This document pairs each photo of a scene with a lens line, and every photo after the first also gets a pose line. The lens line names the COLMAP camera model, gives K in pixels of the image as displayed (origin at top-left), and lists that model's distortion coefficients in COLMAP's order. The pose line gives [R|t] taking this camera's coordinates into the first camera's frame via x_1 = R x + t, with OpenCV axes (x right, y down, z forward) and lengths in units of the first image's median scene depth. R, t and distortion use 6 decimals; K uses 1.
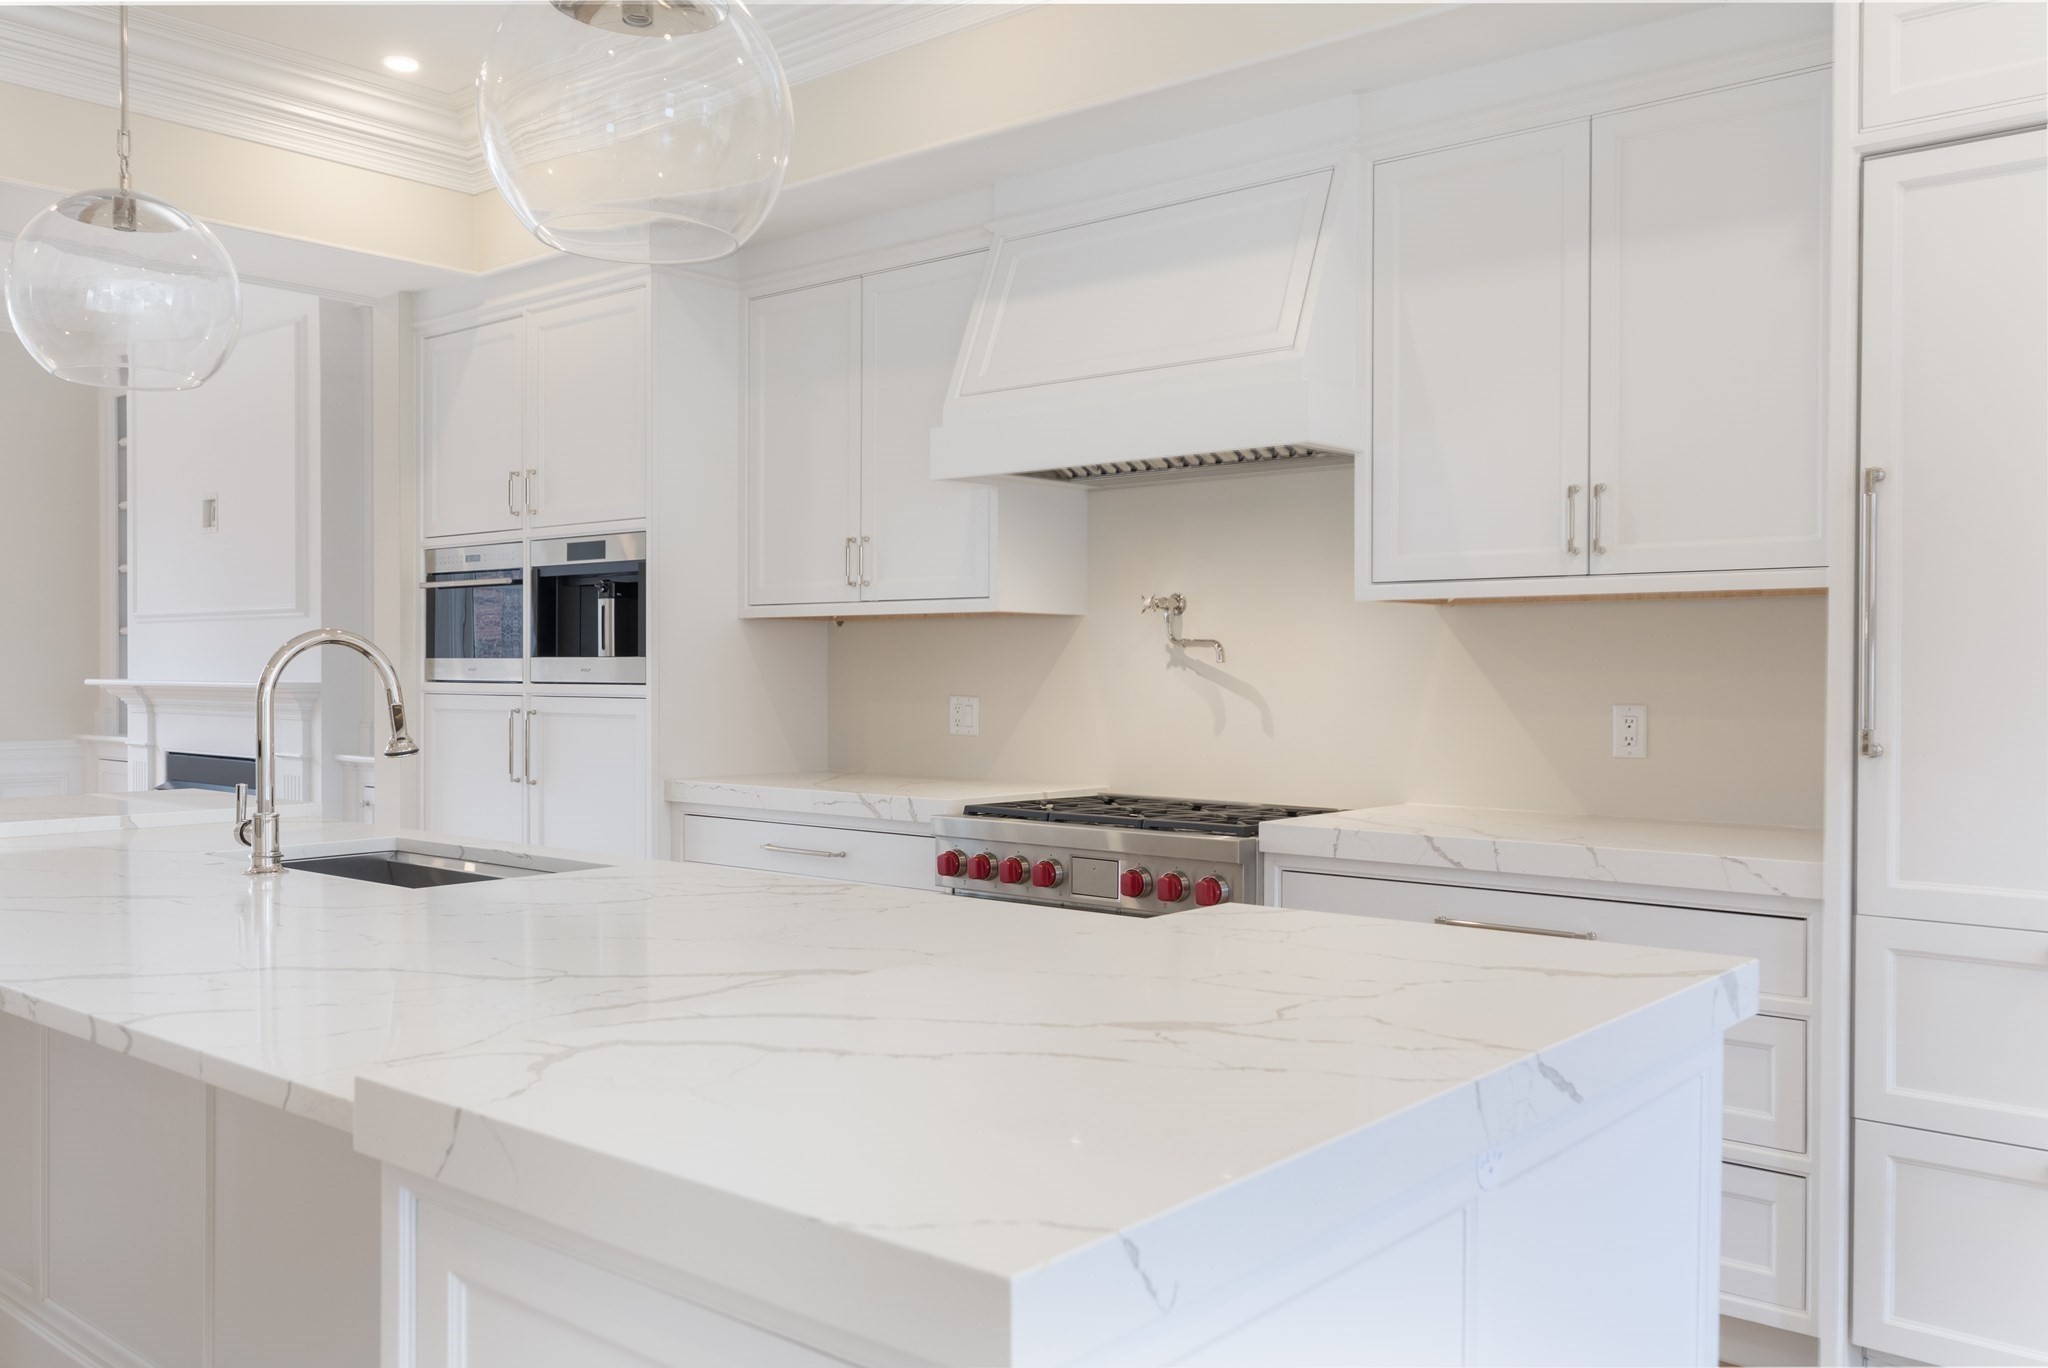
lens RADIAL K [[1666.6, 0, 1019.8], [0, 1666.6, 691.7], [0, 0, 1]] dist [0.009688, 0.003836]
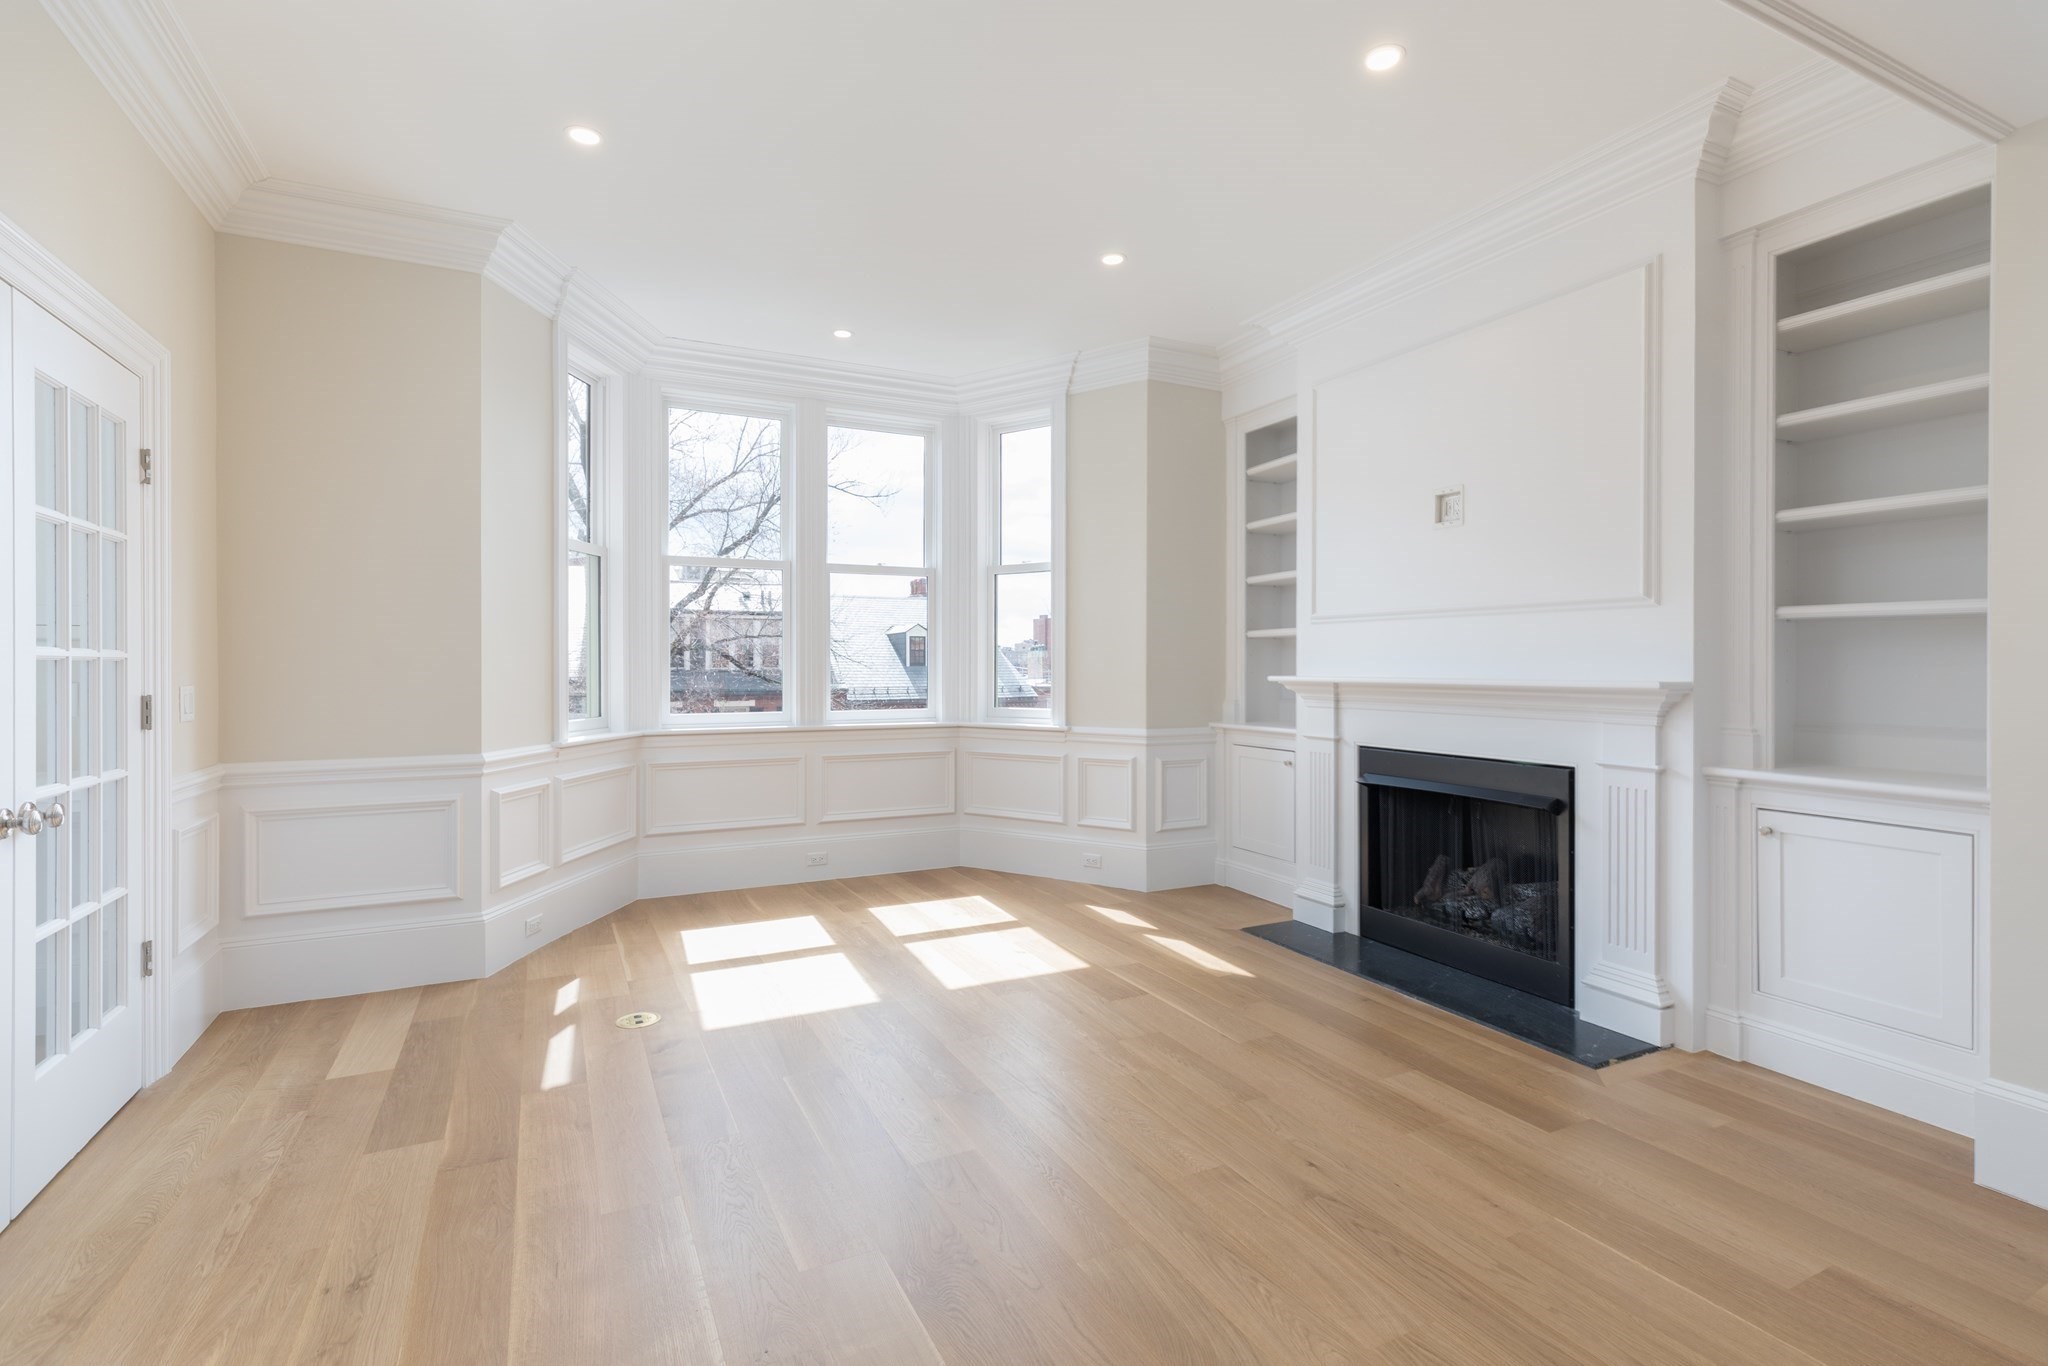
lens RADIAL K [[940.4, 0, 1012.8], [0, 940.4, 667.4], [0, 0, 1]] dist [0.003682, -0.000017]
pose [[0.918430, -0.001772, -0.395579, -0.731996], [-0.003274, 0.999922, -0.012079, -0.008197], [0.395570, 0.012389, 0.918352, 0.573460]]
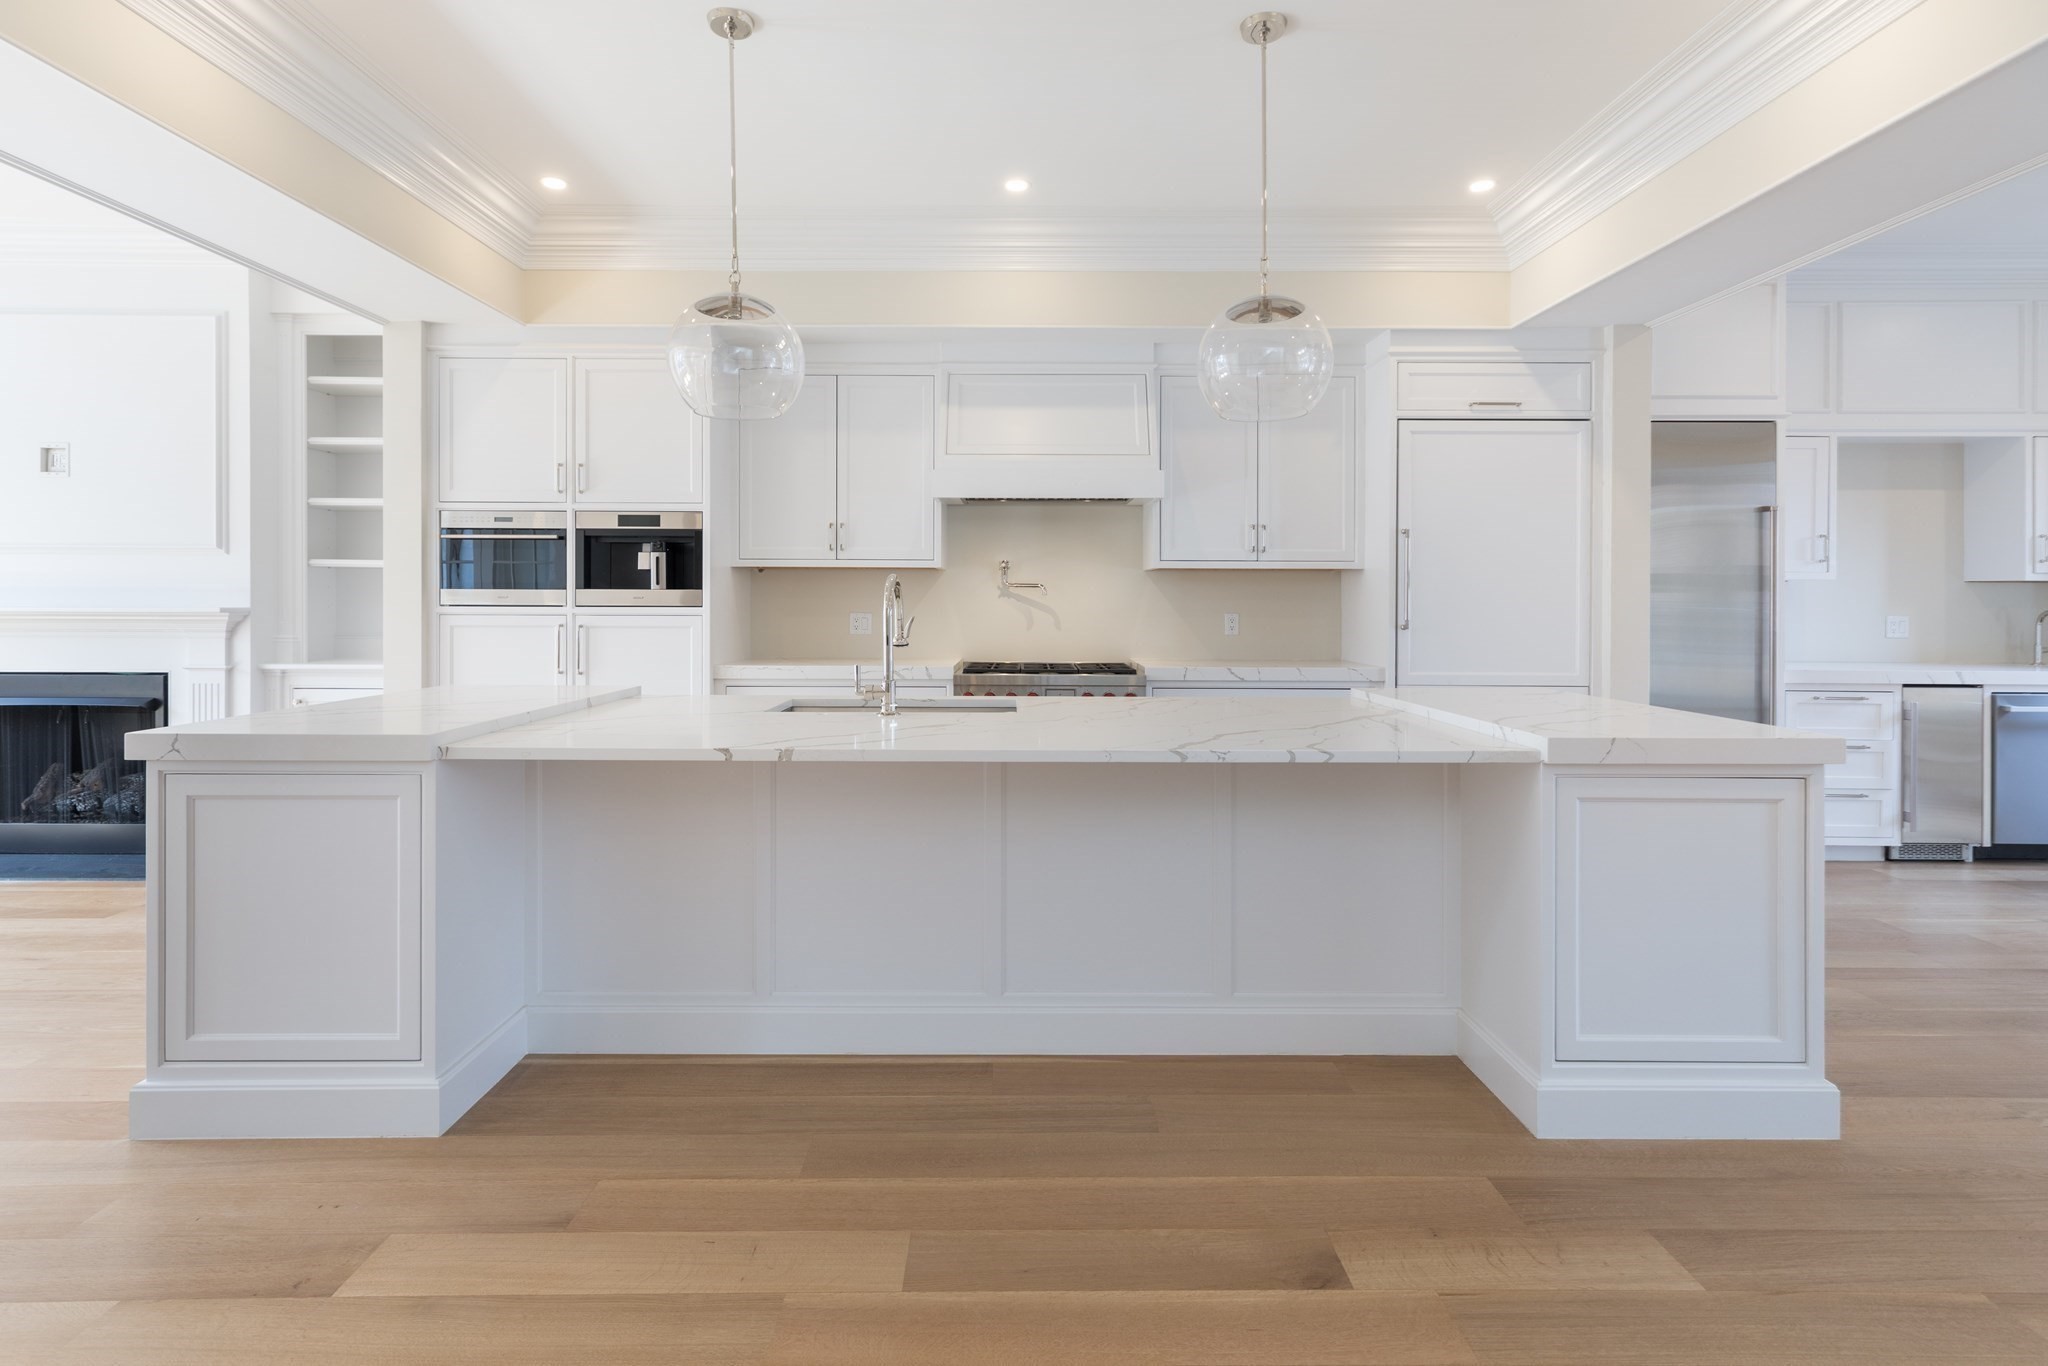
lens RADIAL K [[986.7, 0, 1019.3], [0, 986.7, 602.9], [0, 0, 1]] dist [0.010606, -0.000229]
pose [[0.759582, -0.001077, 0.650411, -0.623356], [0.007007, 0.999954, -0.006527, 0.000086], [-0.650374, 0.009515, 0.759554, 0.080801]]
